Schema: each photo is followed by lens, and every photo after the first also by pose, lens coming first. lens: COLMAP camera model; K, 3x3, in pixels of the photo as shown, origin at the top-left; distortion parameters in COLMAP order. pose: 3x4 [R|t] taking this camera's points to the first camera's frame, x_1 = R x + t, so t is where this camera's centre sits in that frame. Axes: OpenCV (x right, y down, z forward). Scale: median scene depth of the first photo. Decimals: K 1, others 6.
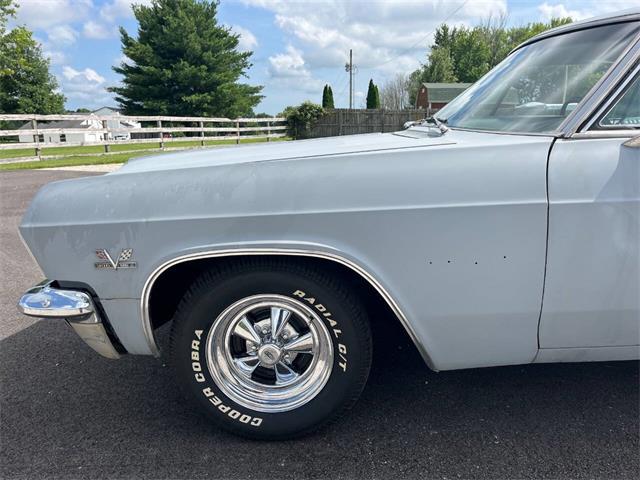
lens RADIAL K [[486.3, 0, 319.1], [0, 486.3, 239.3], [0, 0, 1]] dist [0.083940, -0.116799]
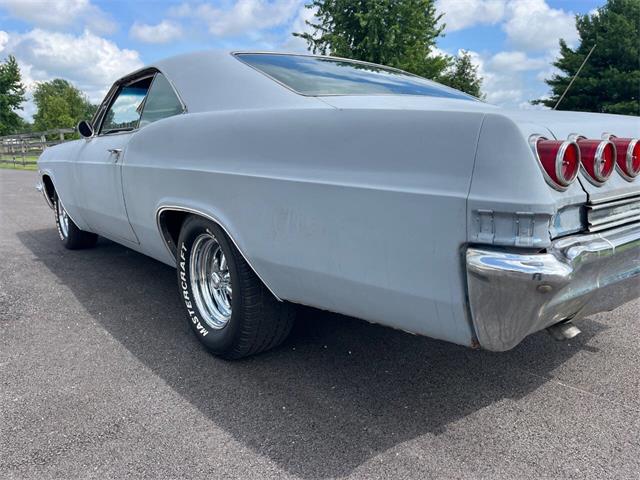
lens RADIAL K [[486.3, 0, 321.3], [0, 486.3, 243.1], [0, 0, 1]] dist [0.083940, -0.116799]
pose [[0.639163, 0.171547, -0.749695, 0.121366], [-0.182401, 0.980806, 0.068921, -0.002695], [0.747128, 0.092693, 0.658185, 0.010988]]
